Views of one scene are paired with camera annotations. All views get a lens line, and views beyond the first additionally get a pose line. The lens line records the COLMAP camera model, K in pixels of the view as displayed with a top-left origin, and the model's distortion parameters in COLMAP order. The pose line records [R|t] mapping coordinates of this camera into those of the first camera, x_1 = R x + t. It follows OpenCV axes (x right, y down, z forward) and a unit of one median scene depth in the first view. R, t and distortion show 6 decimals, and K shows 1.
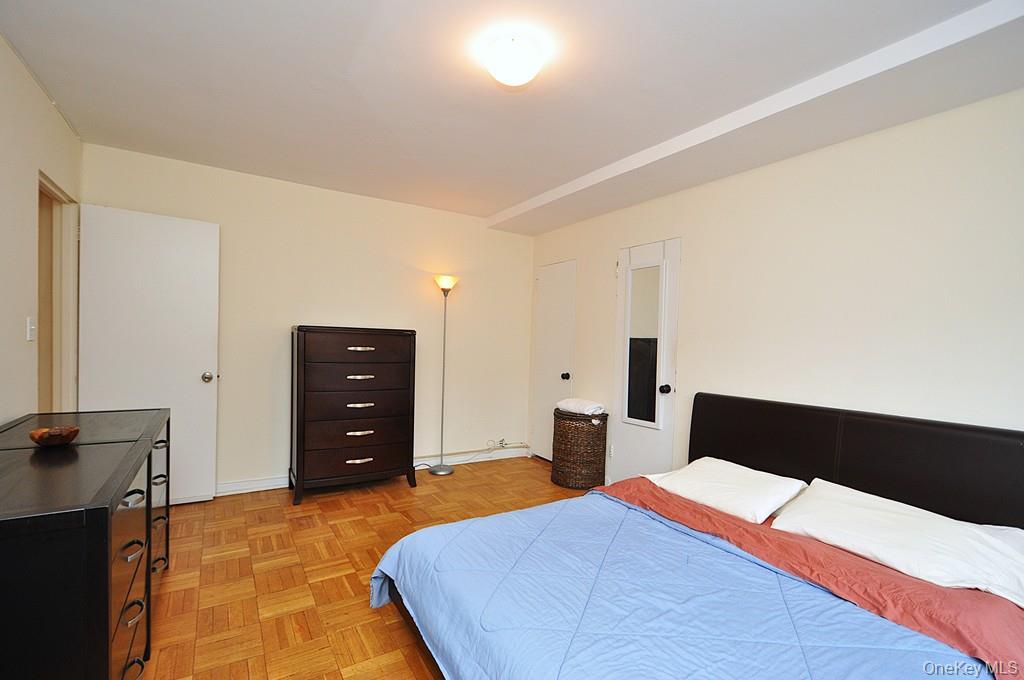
lens RADIAL K [[451.6, 0, 502.2], [0, 451.6, 351.0], [0, 0, 1]] dist [0.001024, -0.008454]
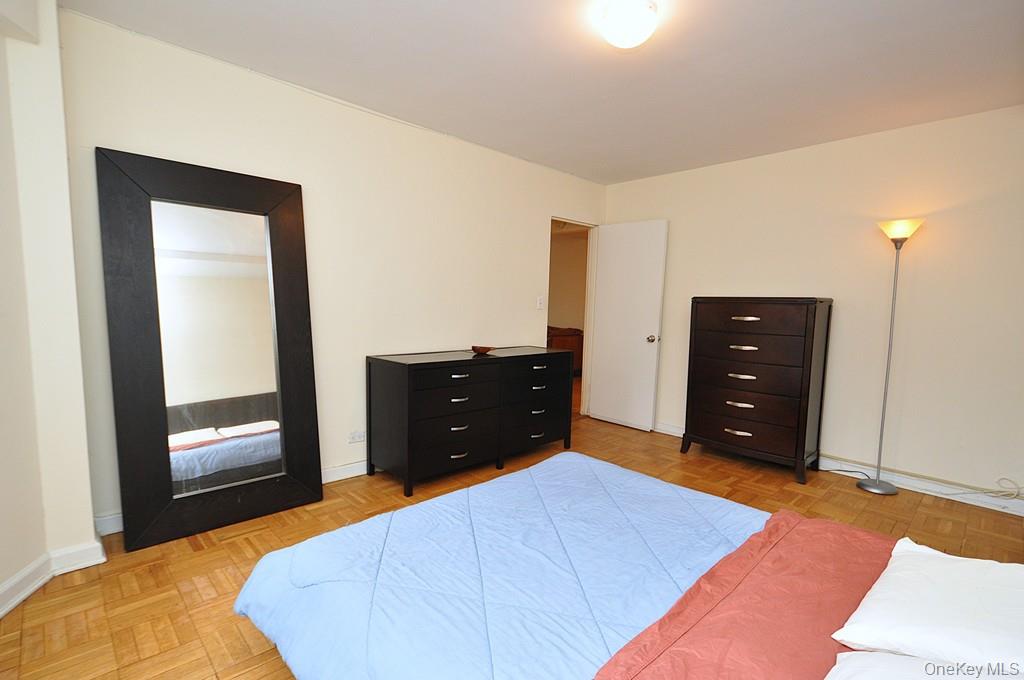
lens RADIAL K [[457.5, 0, 510.7], [0, 457.5, 353.0], [0, 0, 1]] dist [0.008715, -0.008914]
pose [[0.210947, 0.080675, -0.974163, 0.524509], [-0.038955, 0.996491, 0.074088, 0.014364], [0.976721, 0.022320, 0.213350, 0.284829]]
